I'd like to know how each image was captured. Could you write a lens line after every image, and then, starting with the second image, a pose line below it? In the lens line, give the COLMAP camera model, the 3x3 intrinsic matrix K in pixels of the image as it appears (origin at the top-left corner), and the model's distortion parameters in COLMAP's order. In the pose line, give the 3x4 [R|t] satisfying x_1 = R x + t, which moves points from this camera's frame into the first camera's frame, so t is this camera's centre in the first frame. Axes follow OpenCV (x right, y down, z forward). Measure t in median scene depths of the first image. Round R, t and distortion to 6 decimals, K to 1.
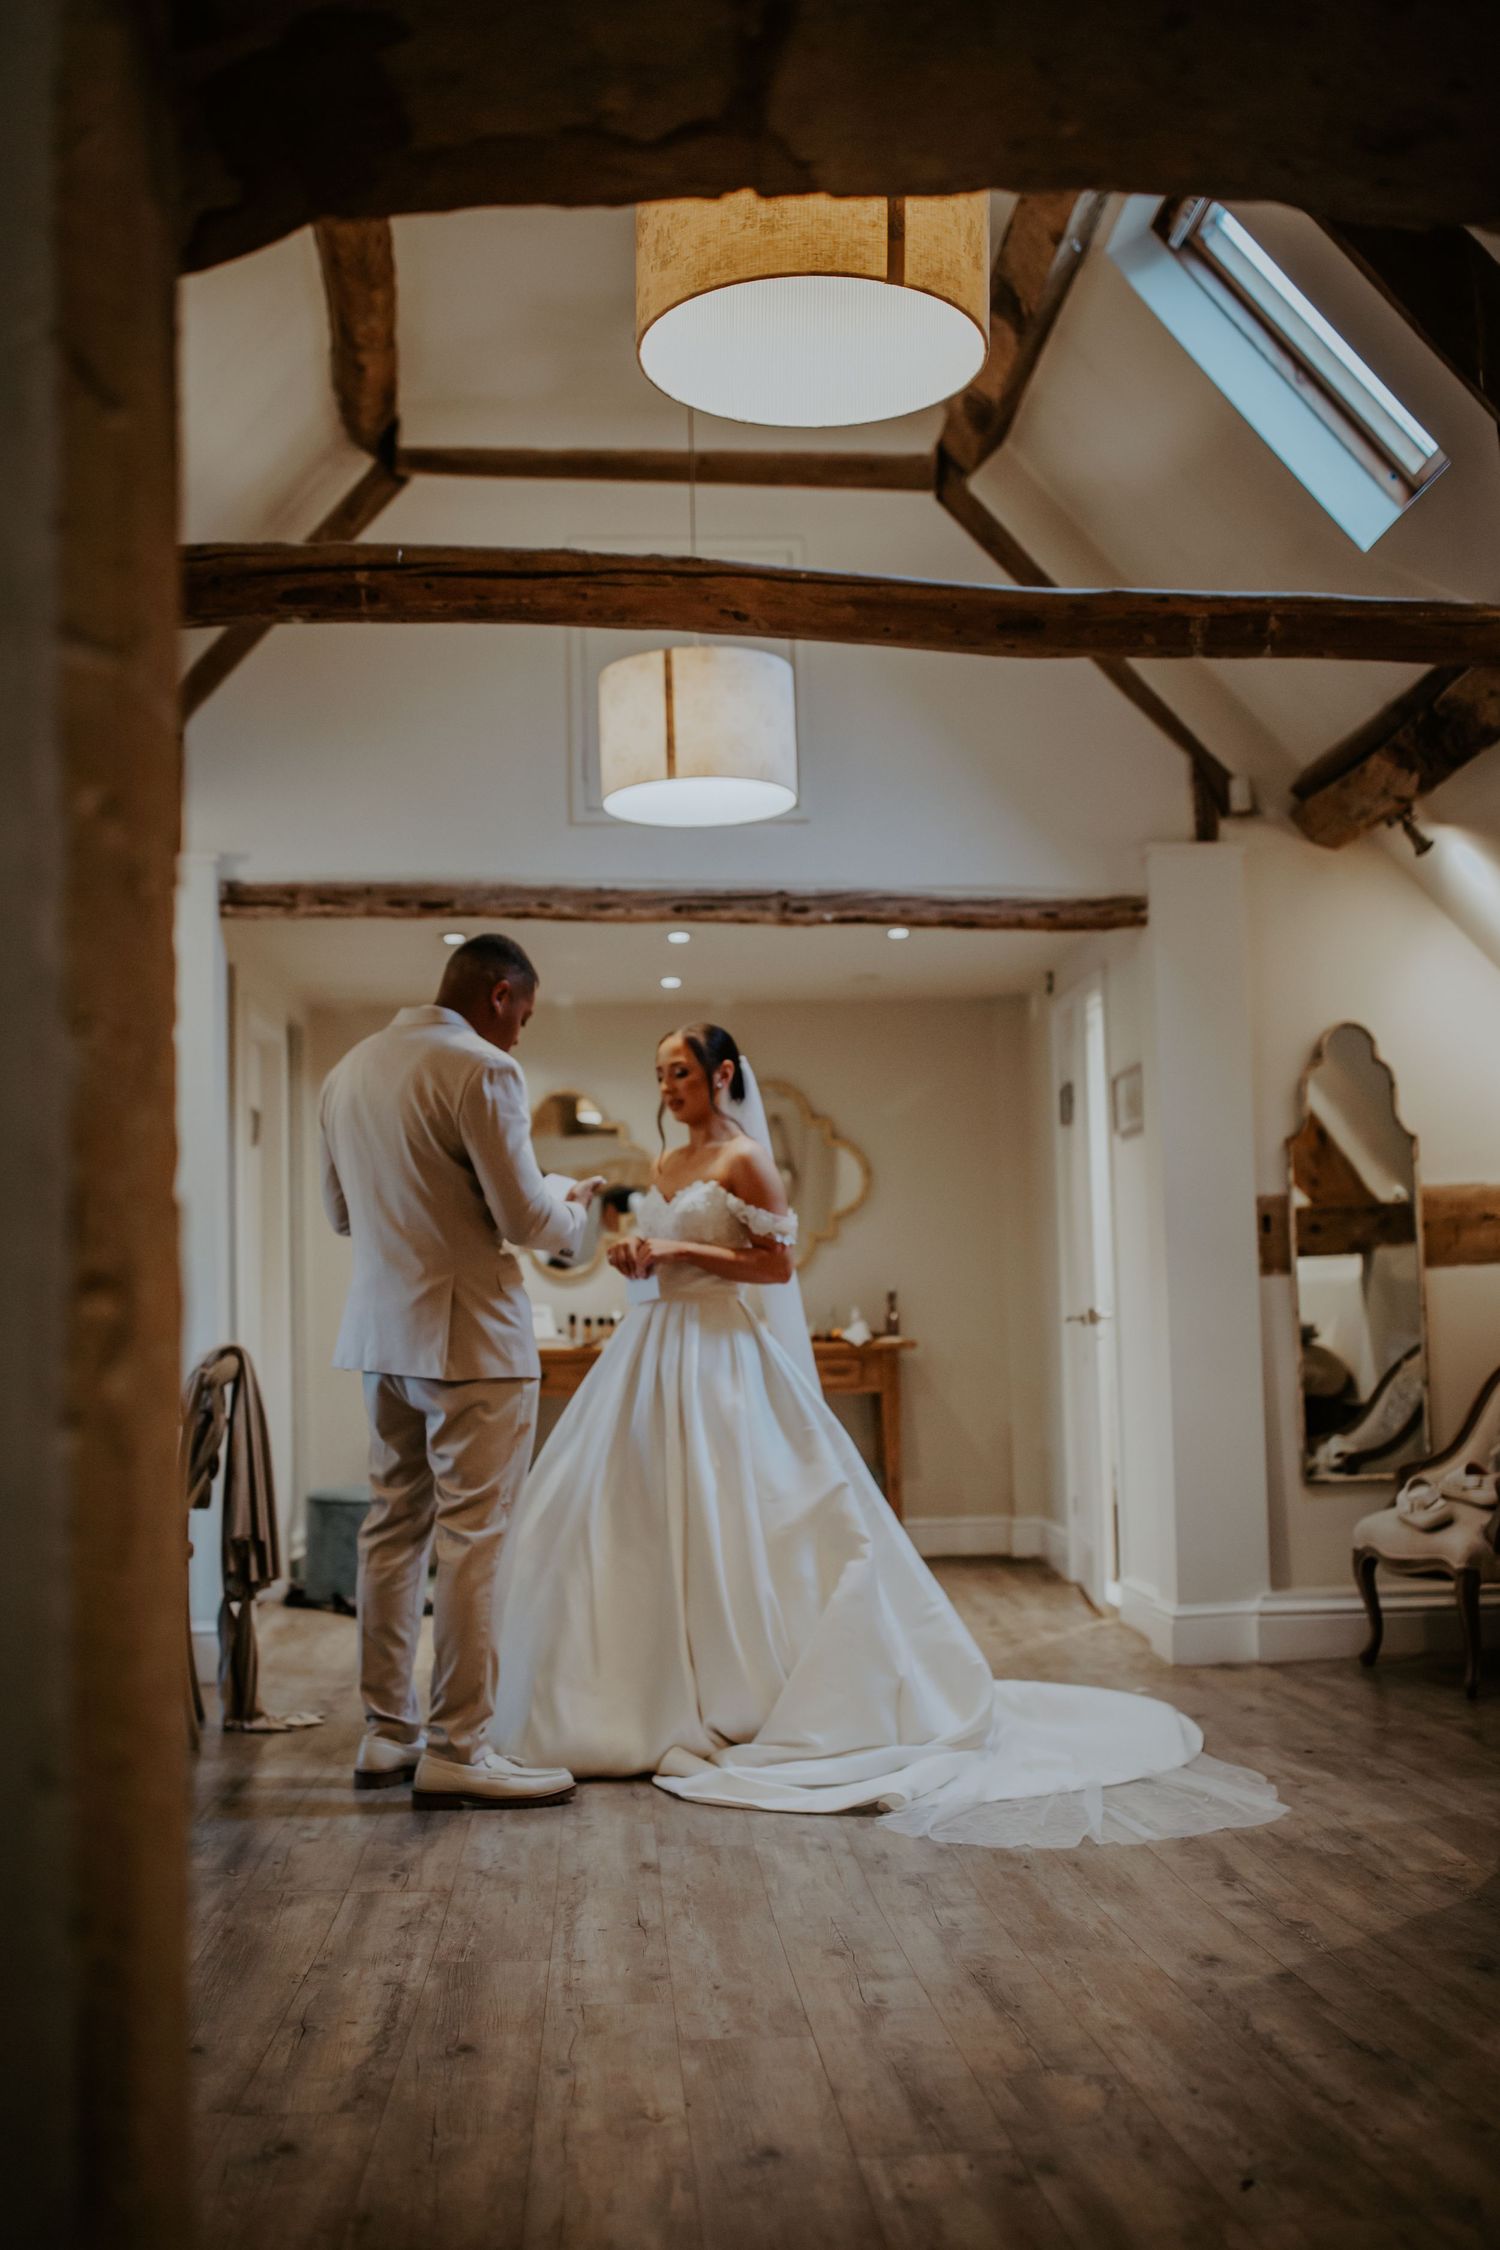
lens RADIAL K [[2195.9, 0, 740.8], [0, 2195.9, 1134.0], [0, 0, 1]] dist [-0.008046, 0.002963]
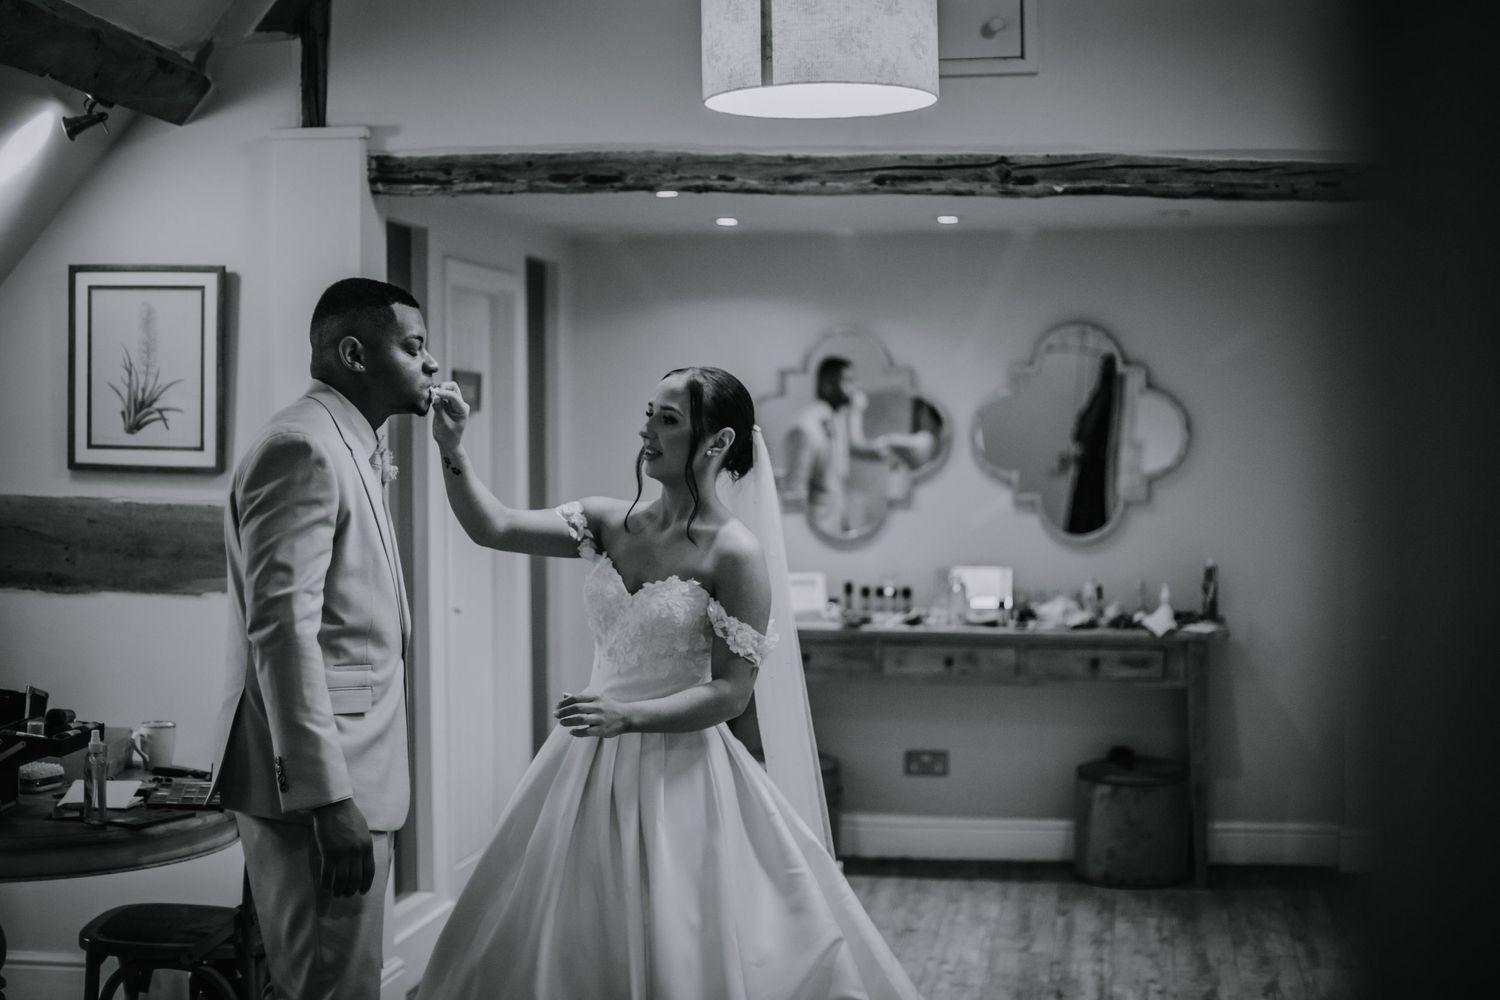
lens RADIAL K [[2301.9, 0, 683.6], [0, 2301.9, 501.0], [0, 0, 1]] dist [-0.127480, -0.033272]
pose [[0.973817, 0.022094, -0.226259, 0.101766], [0.001586, 0.994581, 0.103949, -0.071733], [0.227329, -0.101586, 0.968505, 0.107762]]
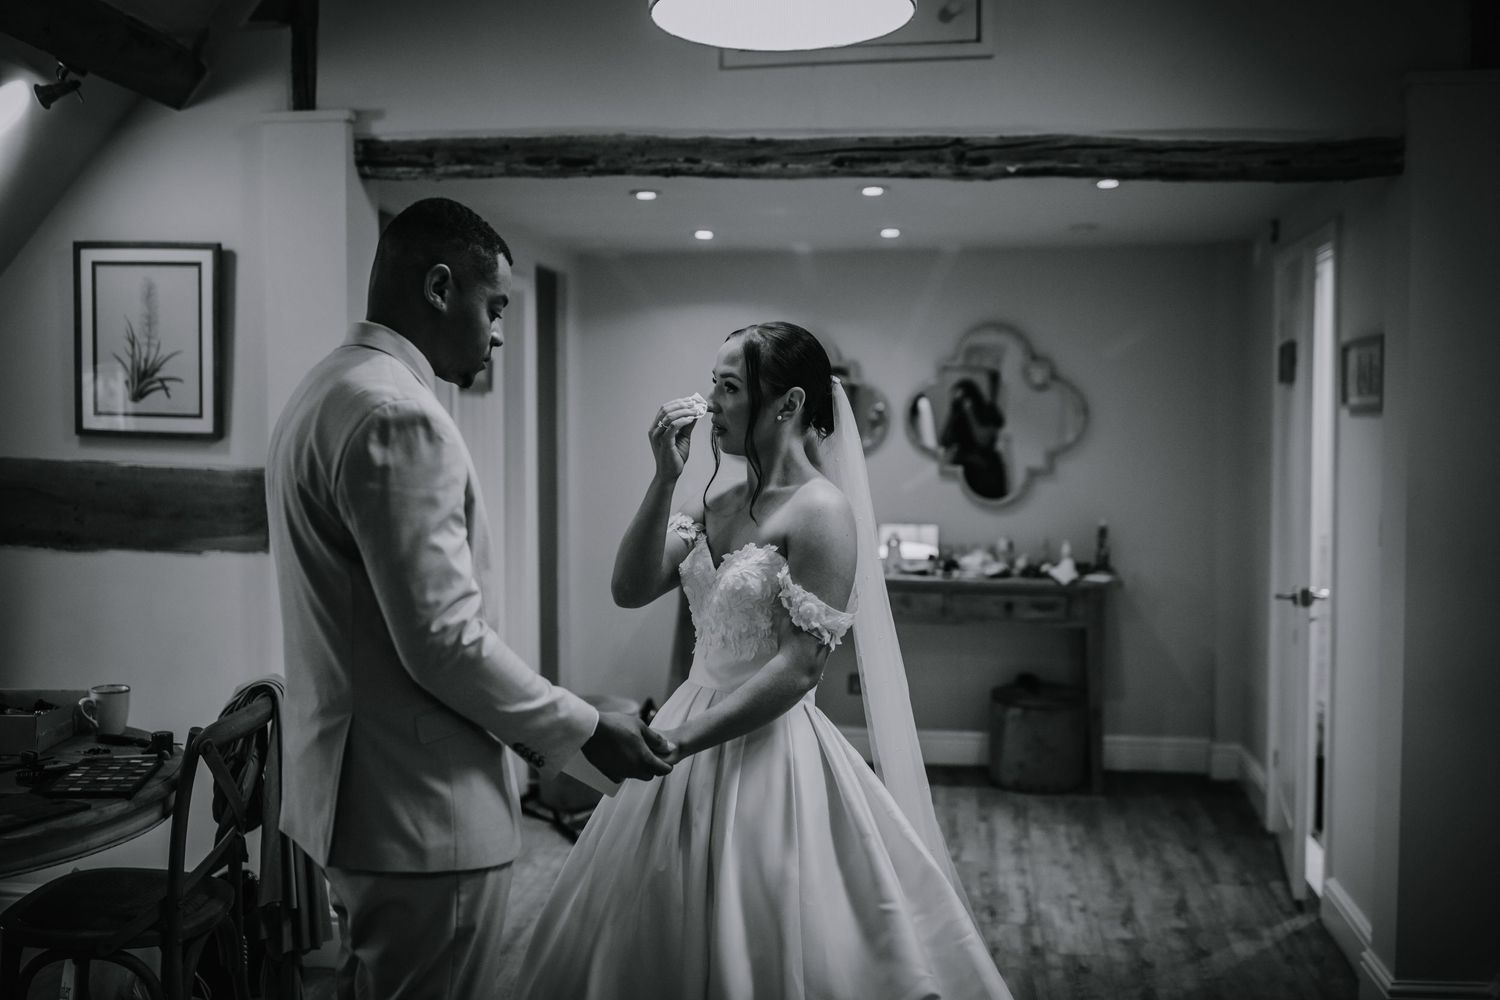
lens RADIAL K [[1481.8, 0, 718.1], [0, 1481.8, 491.6], [0, 0, 1]] dist [-0.002812, -0.003960]
pose [[0.977121, 0.030886, -0.210429, 0.054200], [-0.006135, 0.993081, 0.117272, -0.040082], [0.212595, -0.113298, 0.970550, 0.392586]]
